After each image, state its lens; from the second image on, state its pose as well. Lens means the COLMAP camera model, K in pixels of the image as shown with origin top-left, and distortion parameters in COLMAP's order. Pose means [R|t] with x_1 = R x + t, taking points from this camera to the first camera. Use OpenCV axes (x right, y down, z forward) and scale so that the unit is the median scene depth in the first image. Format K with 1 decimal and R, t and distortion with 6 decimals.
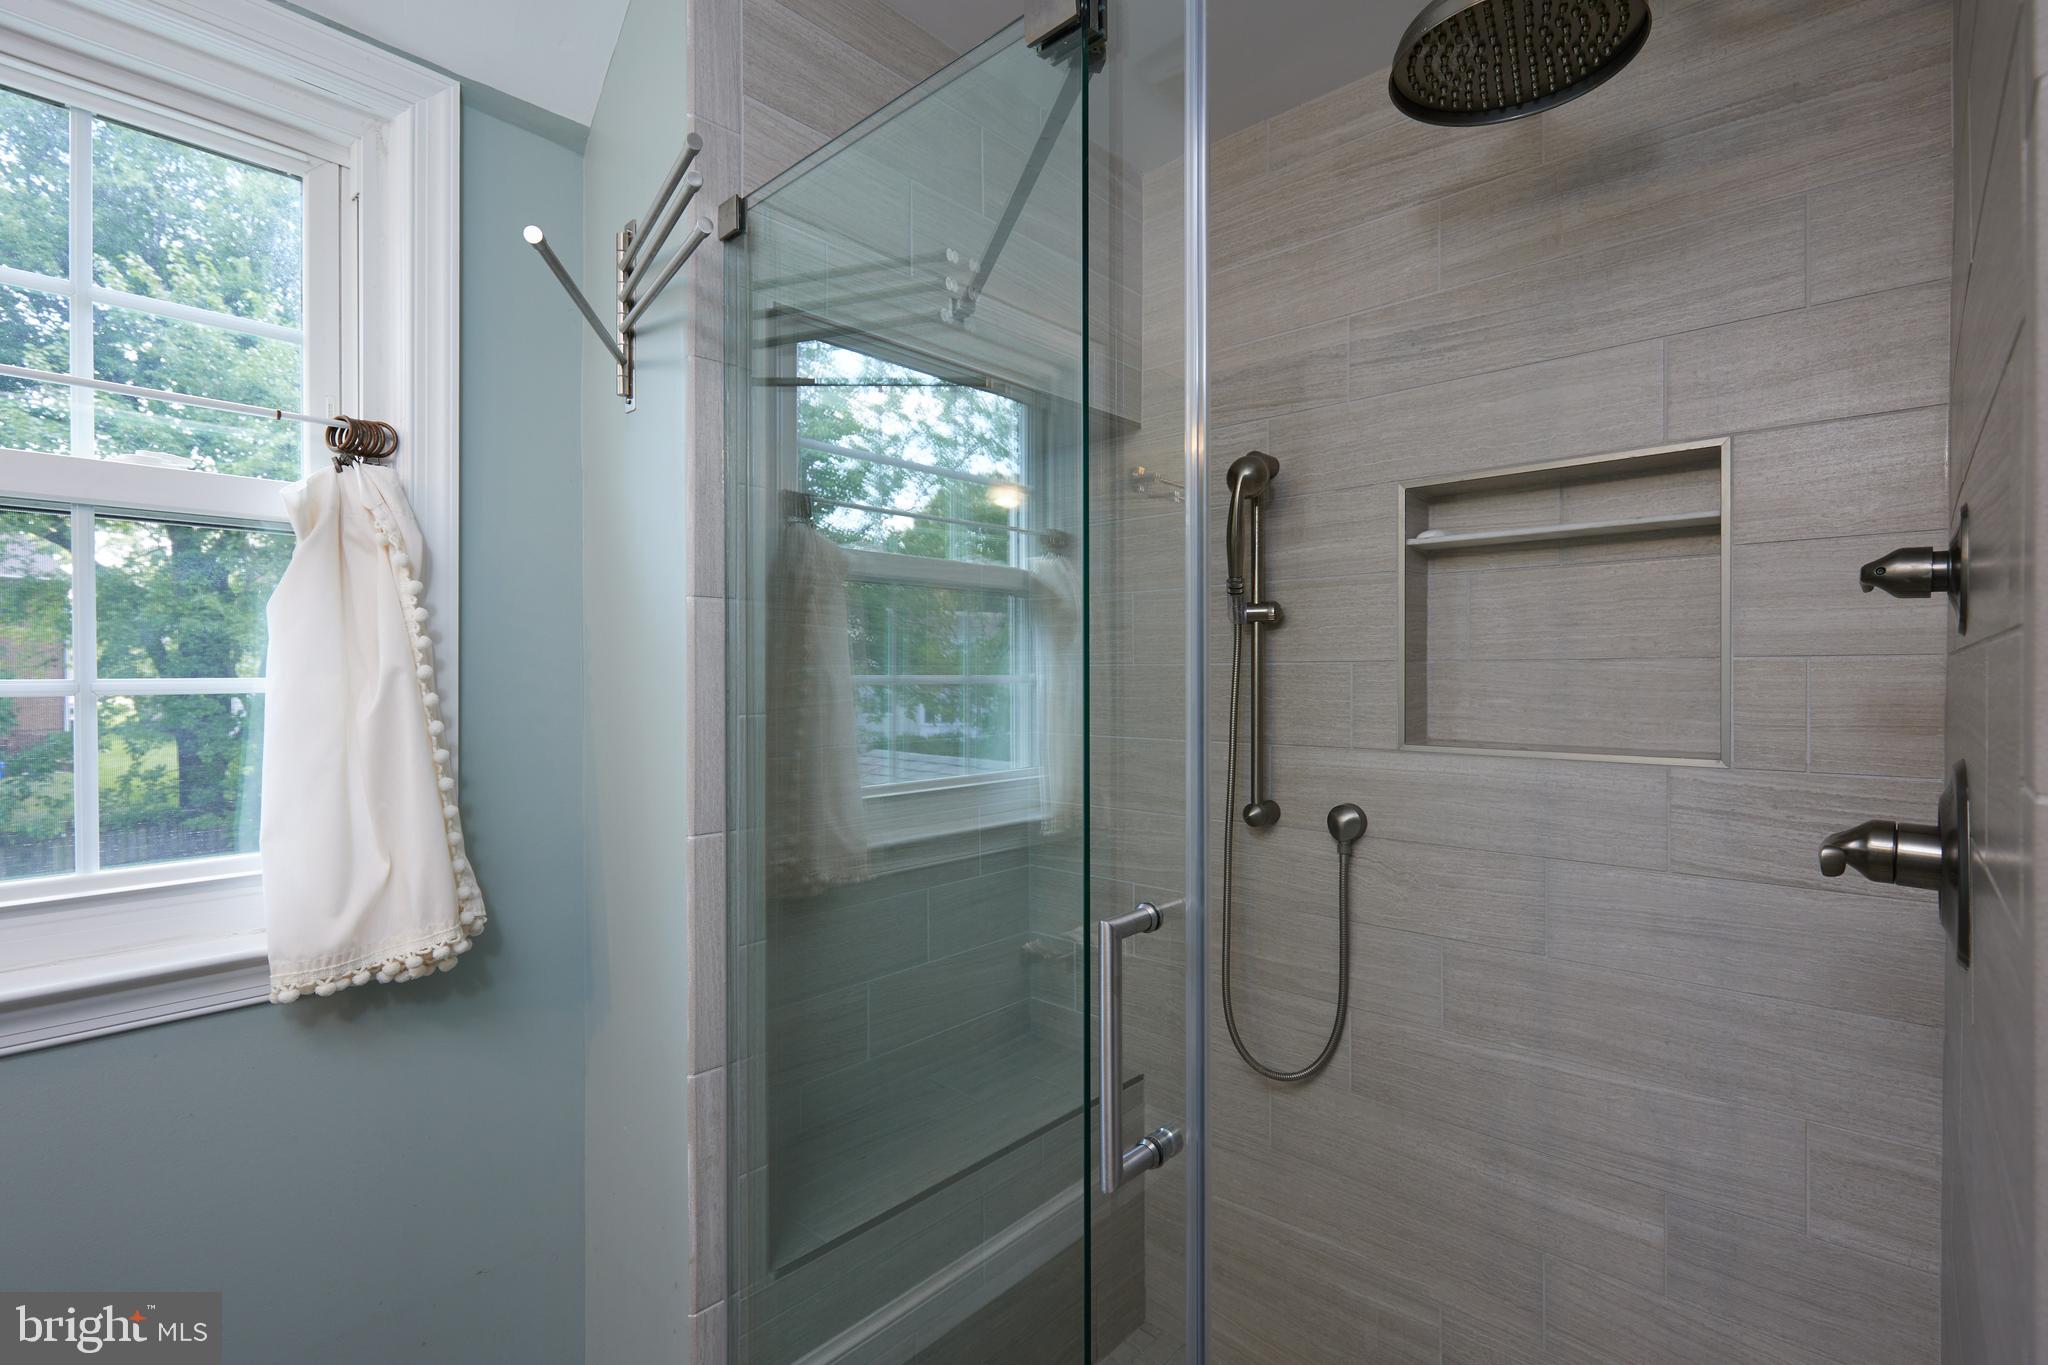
lens RADIAL K [[946.4, 0, 1029.5], [0, 946.4, 684.9], [0, 0, 1]] dist [-0.001425, 0.000997]
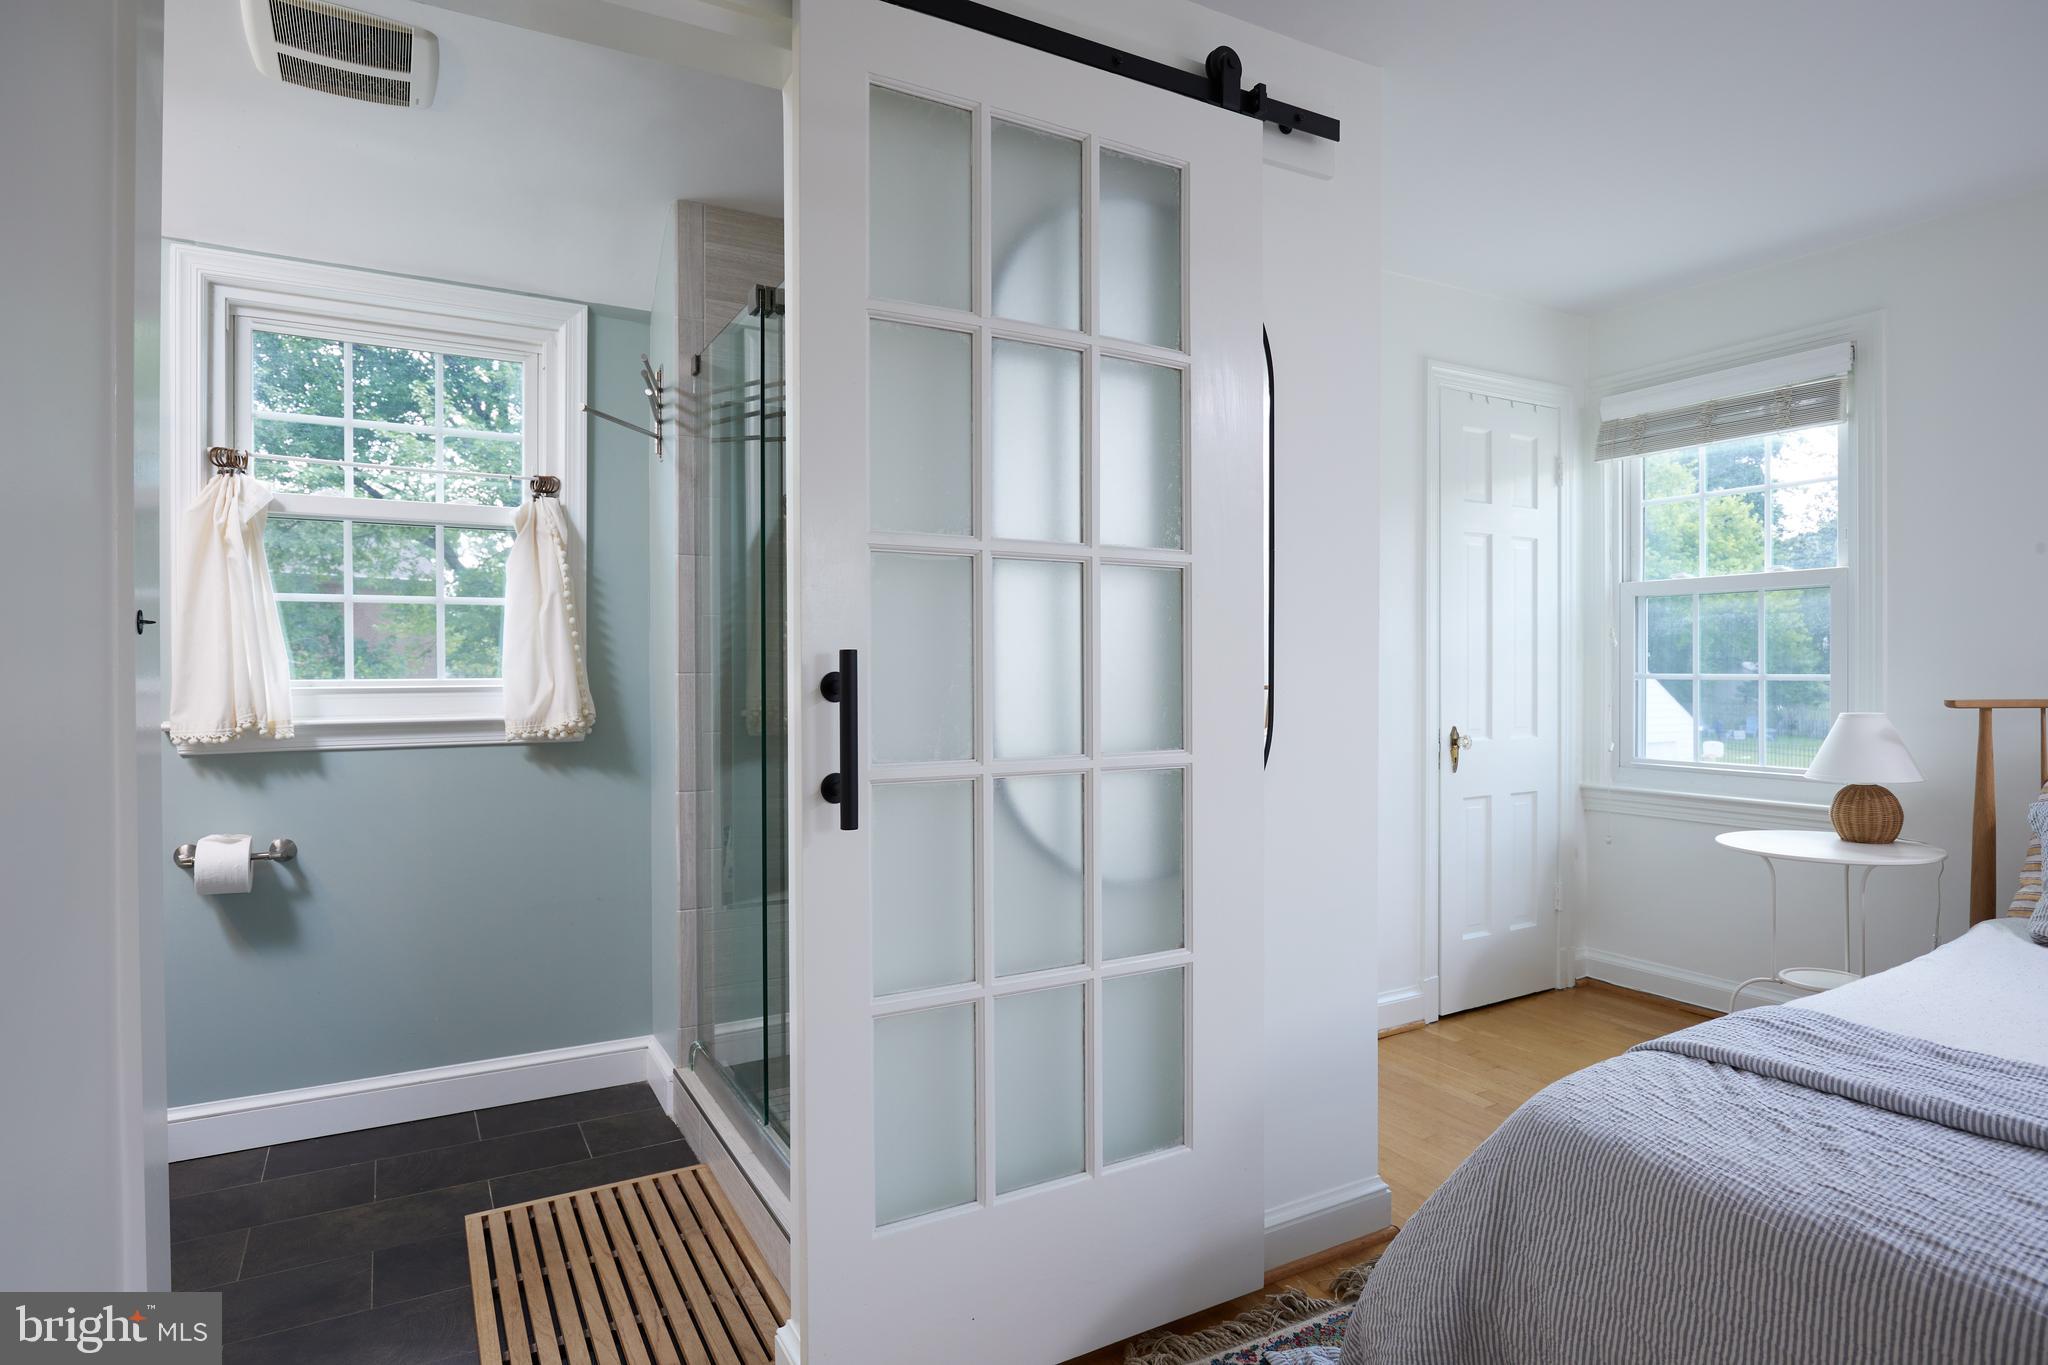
lens RADIAL K [[1103.3, 0, 1011.1], [0, 1103.3, 679.0], [0, 0, 1]] dist [-0.011731, -0.001715]
pose [[0.950862, 0.000443, -0.309615, 1.035567], [-0.000363, 1.000000, 0.000315, 0.170148], [0.309615, -0.000187, 0.950862, -1.003826]]
